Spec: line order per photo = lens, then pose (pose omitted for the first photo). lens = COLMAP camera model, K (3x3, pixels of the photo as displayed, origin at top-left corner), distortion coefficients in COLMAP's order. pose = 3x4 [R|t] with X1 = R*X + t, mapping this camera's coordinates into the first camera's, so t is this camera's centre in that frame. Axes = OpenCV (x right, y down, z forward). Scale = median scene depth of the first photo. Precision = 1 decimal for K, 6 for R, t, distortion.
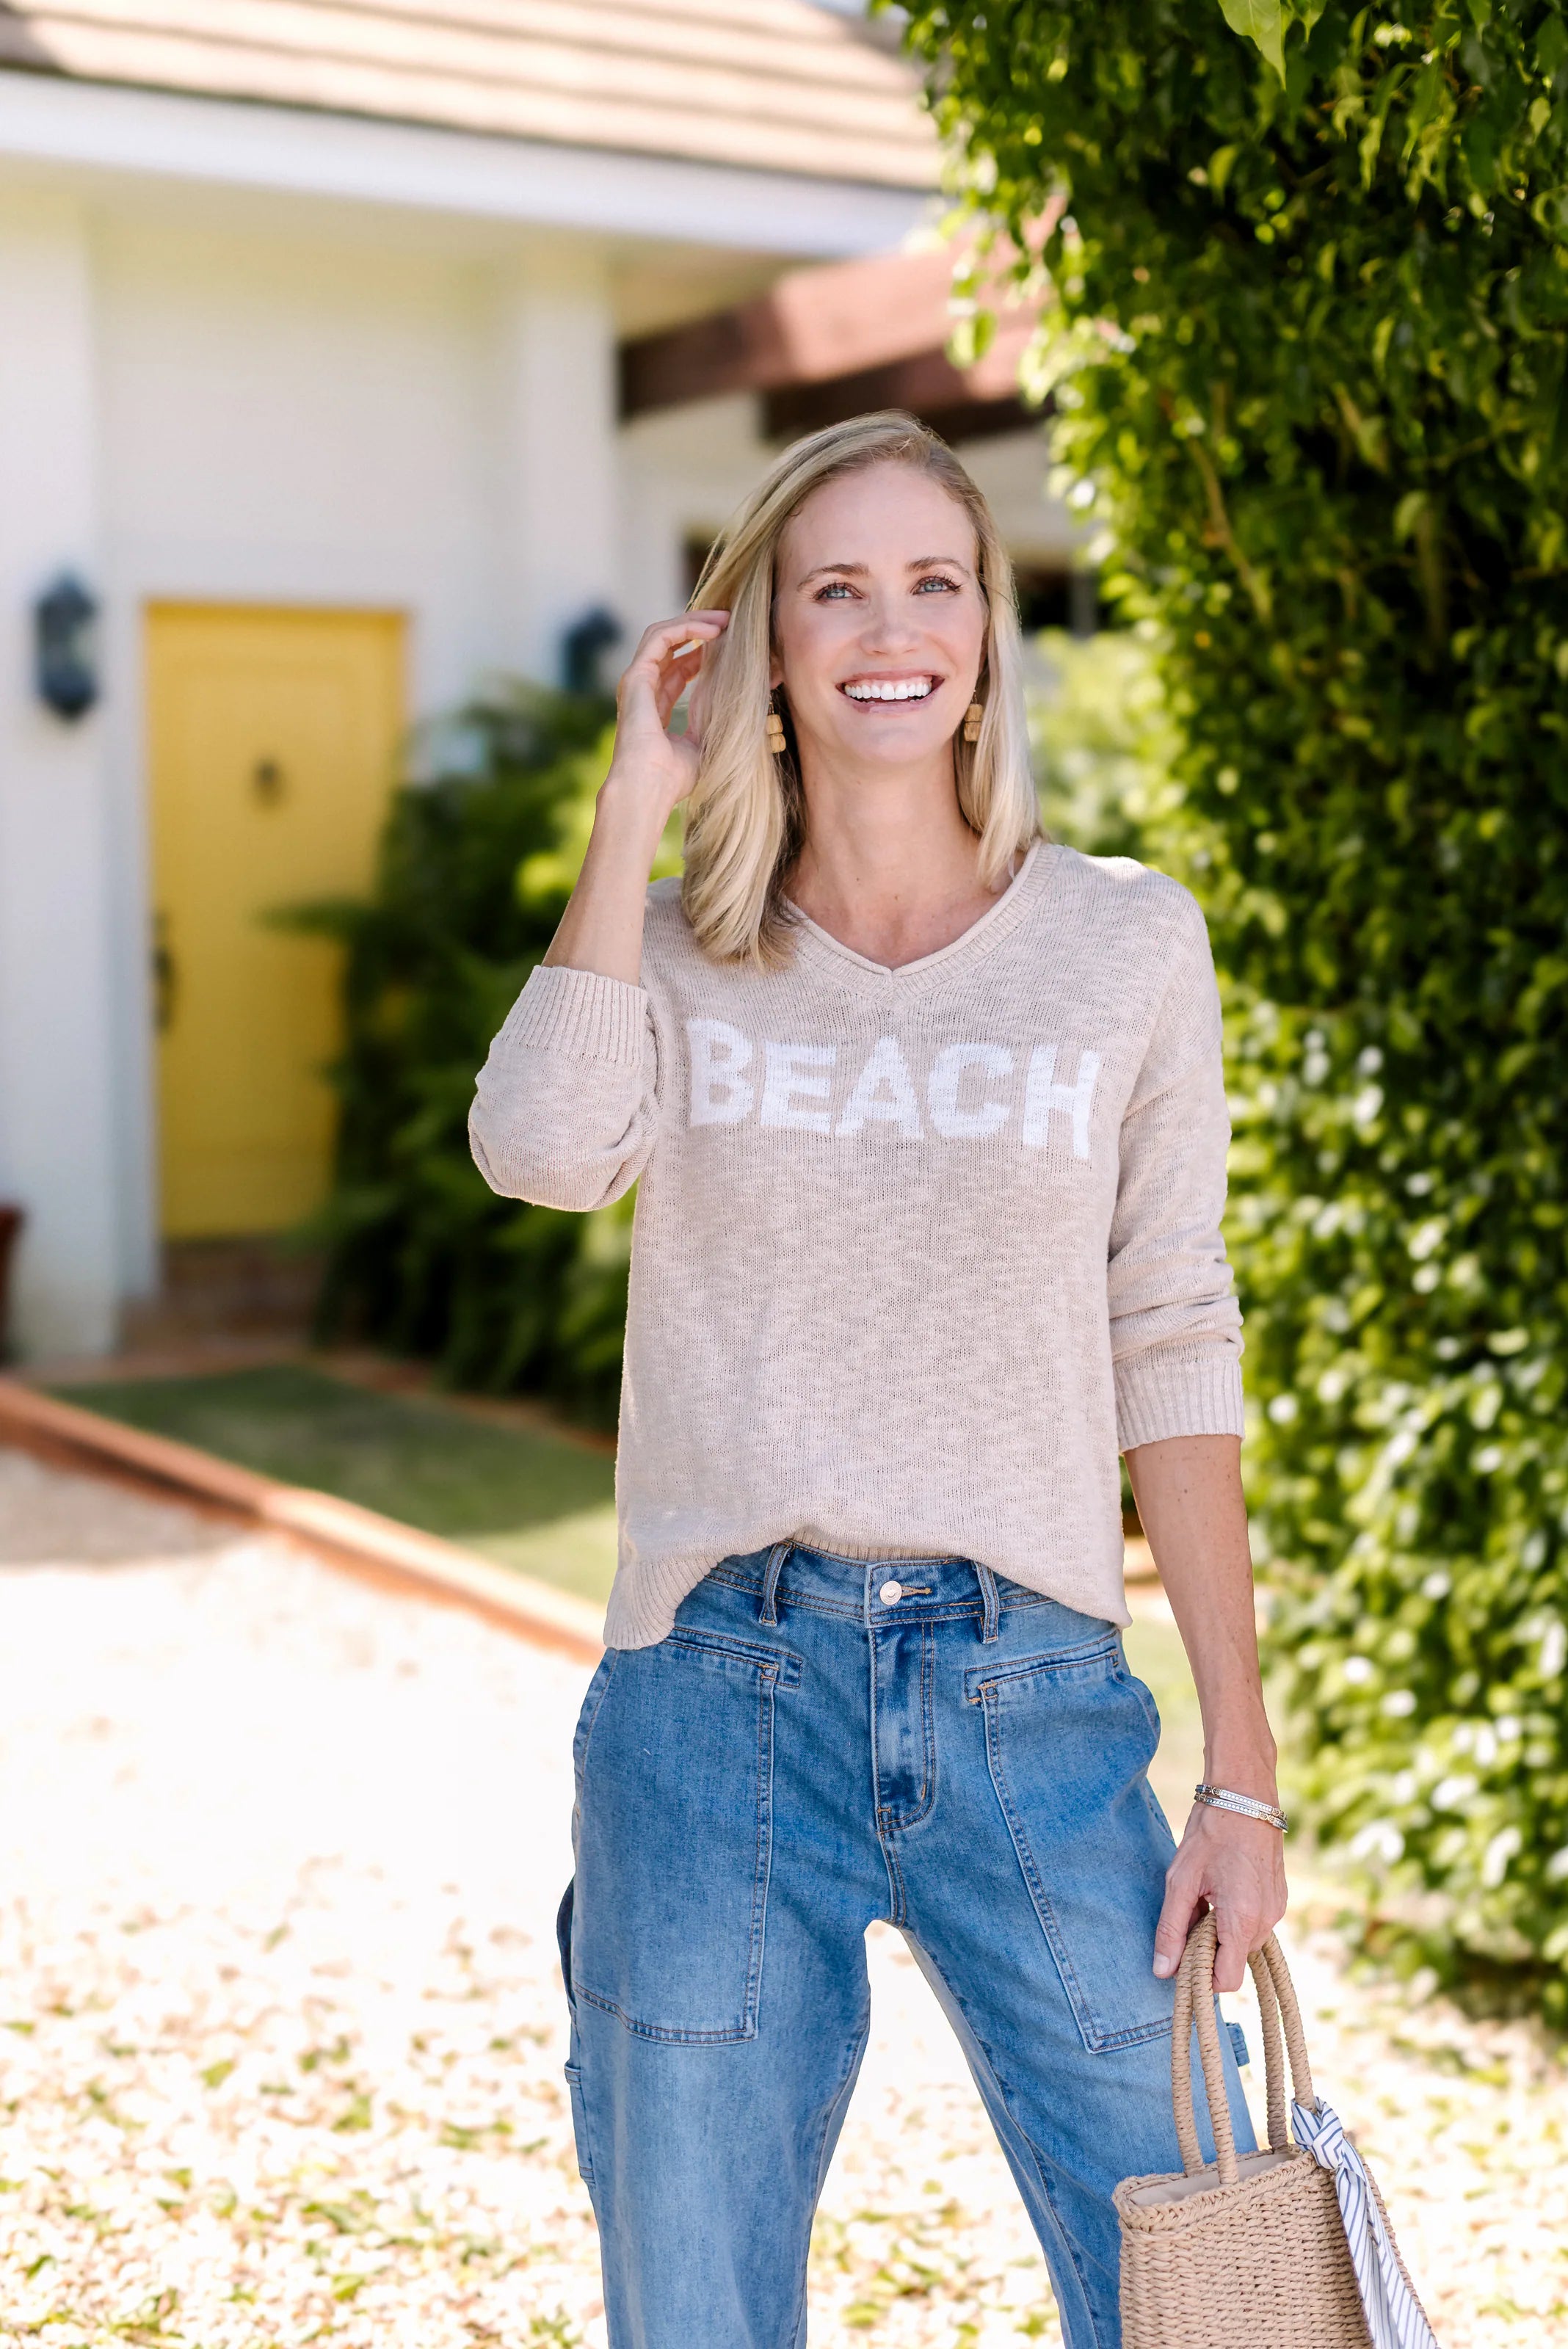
lens RADIAL K [[3635.4, 0, 784.0], [0, 3635.4, 1174.5], [0, 0, 1]] dist [0.023591, 0.033712]
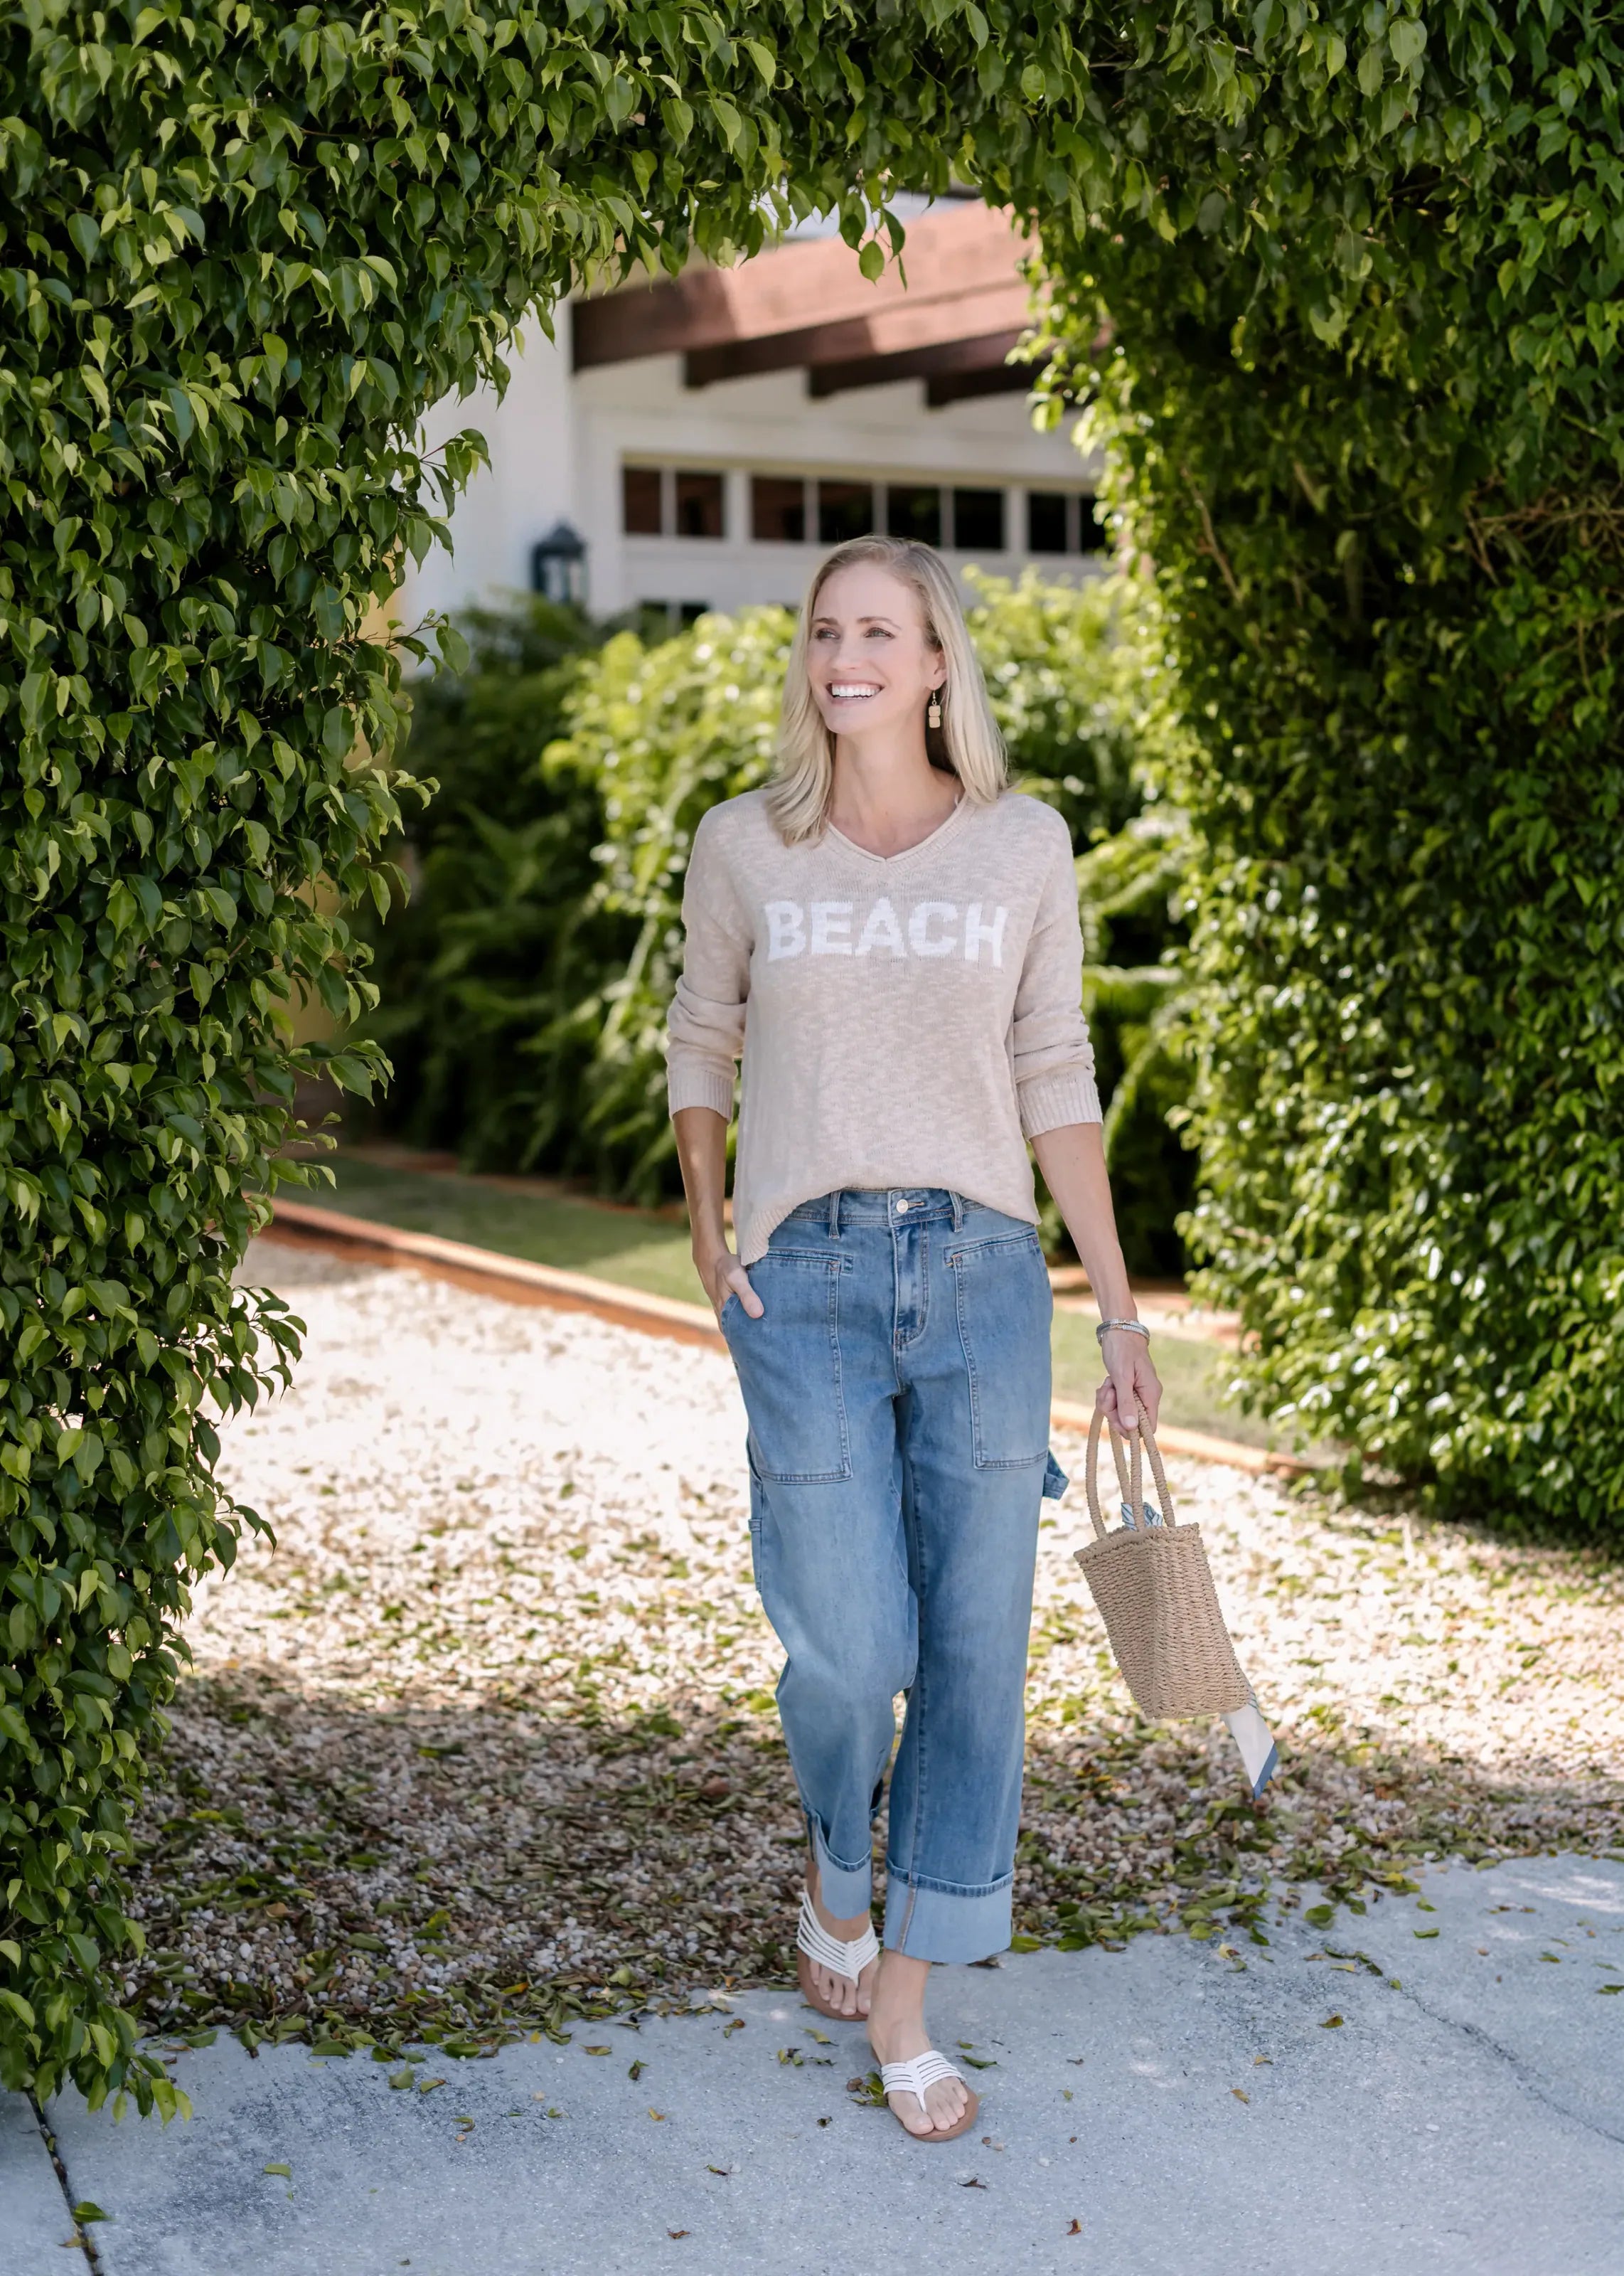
lens RADIAL K [[3406.9, 0, 812.0], [0, 3406.9, 1138.0], [0, 0, 1]] dist [0.004693, 0.139348]
pose [[0.997574, -0.008422, 0.069101, -0.152578], [0.005990, 0.999358, 0.035324, 0.020122], [-0.069354, -0.034825, 0.996984, -0.436078]]
